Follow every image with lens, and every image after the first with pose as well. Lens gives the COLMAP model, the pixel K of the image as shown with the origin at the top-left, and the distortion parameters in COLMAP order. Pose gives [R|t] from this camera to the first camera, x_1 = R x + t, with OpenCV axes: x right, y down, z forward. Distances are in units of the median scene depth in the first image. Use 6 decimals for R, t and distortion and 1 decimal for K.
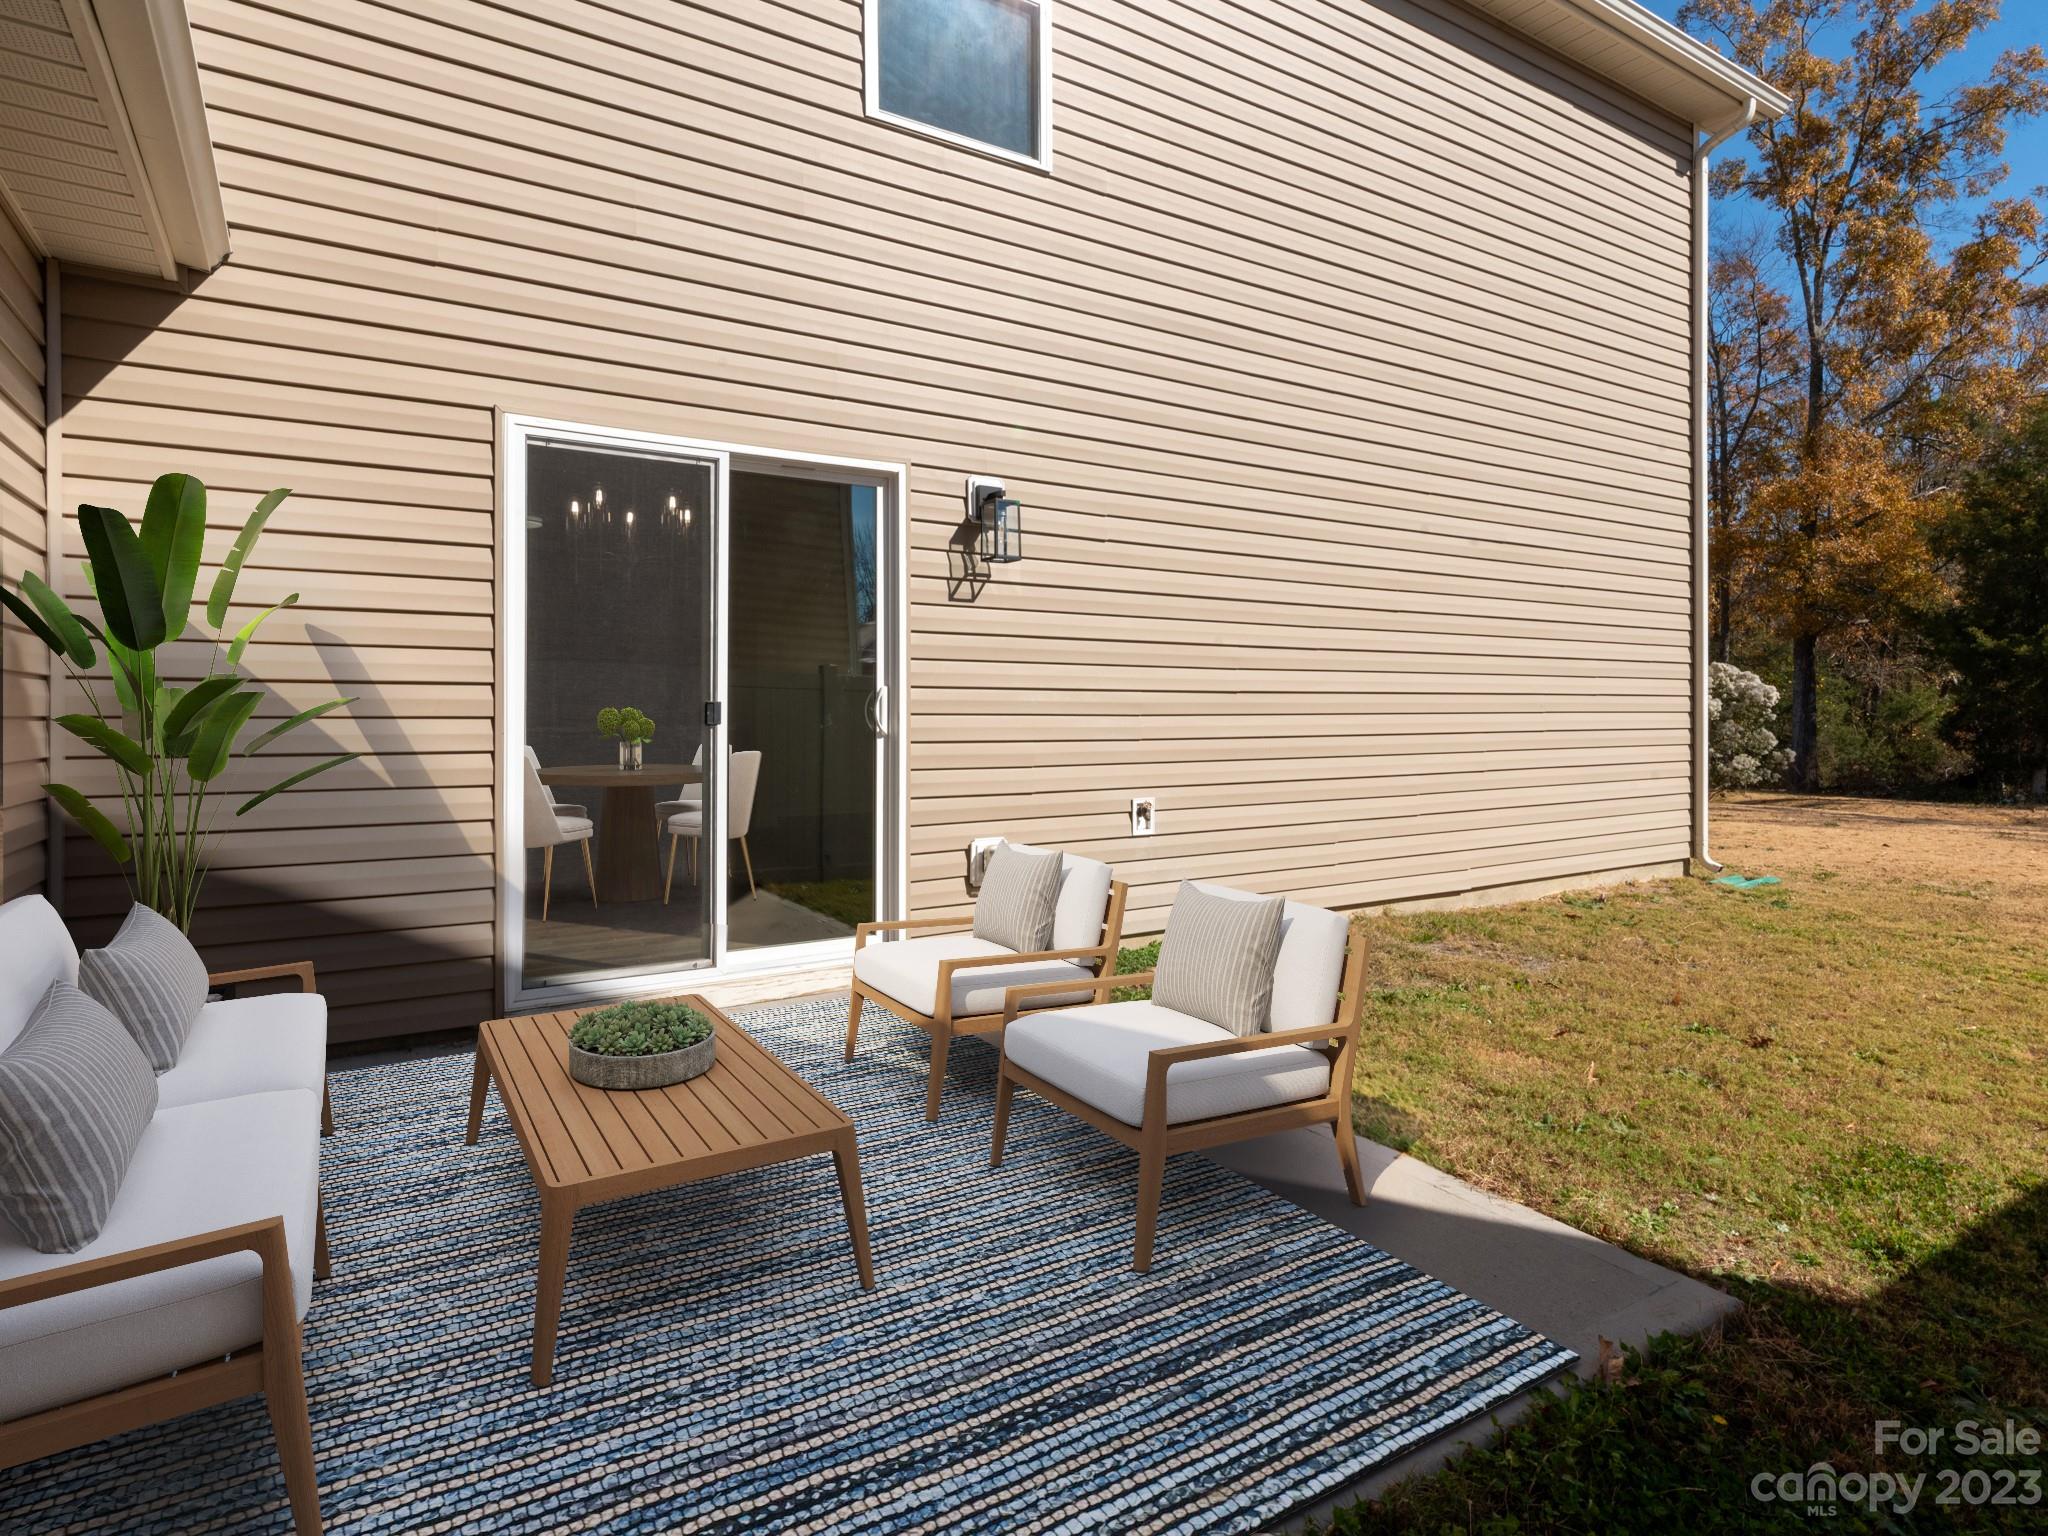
lens RADIAL K [[1147.6, 0, 976.1], [0, 1147.6, 720.2], [0, 0, 1]] dist [-0.000078, -0.000040]
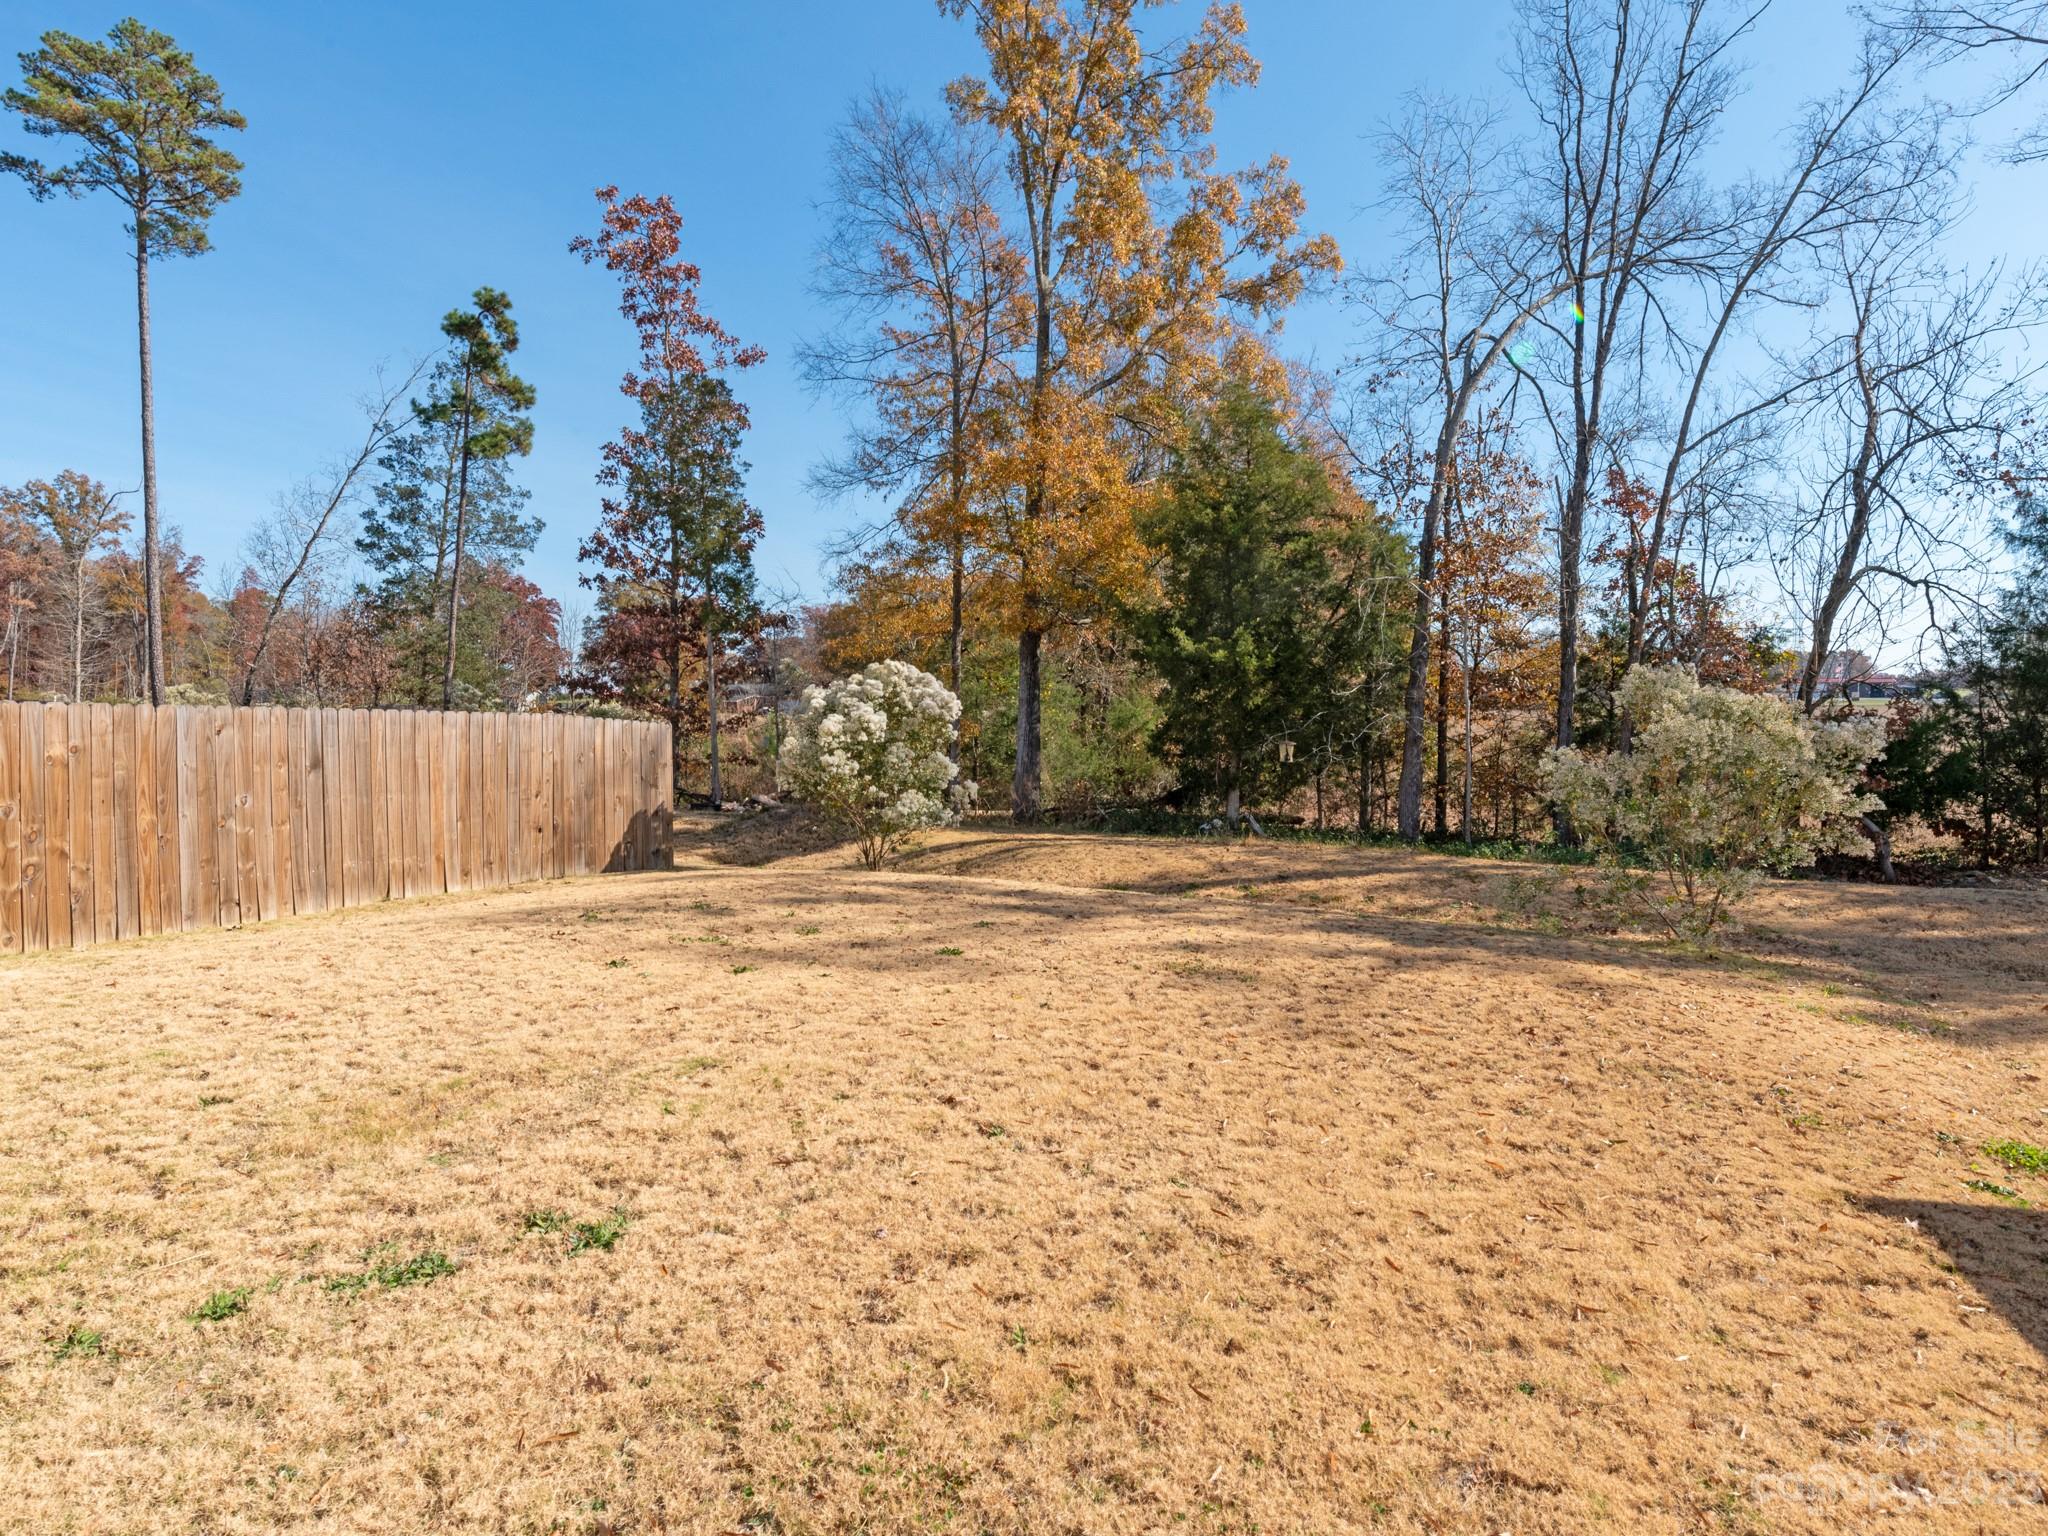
lens RADIAL K [[1147.6, 0, 986.4], [0, 1147.6, 746.9], [0, 0, 1]] dist [-0.000078, -0.000040]
pose [[0.862225, -0.010382, 0.506419, 0.261740], [-0.002506, 0.999690, 0.024760, -0.010774], [-0.506519, -0.022618, 0.861932, 0.278491]]
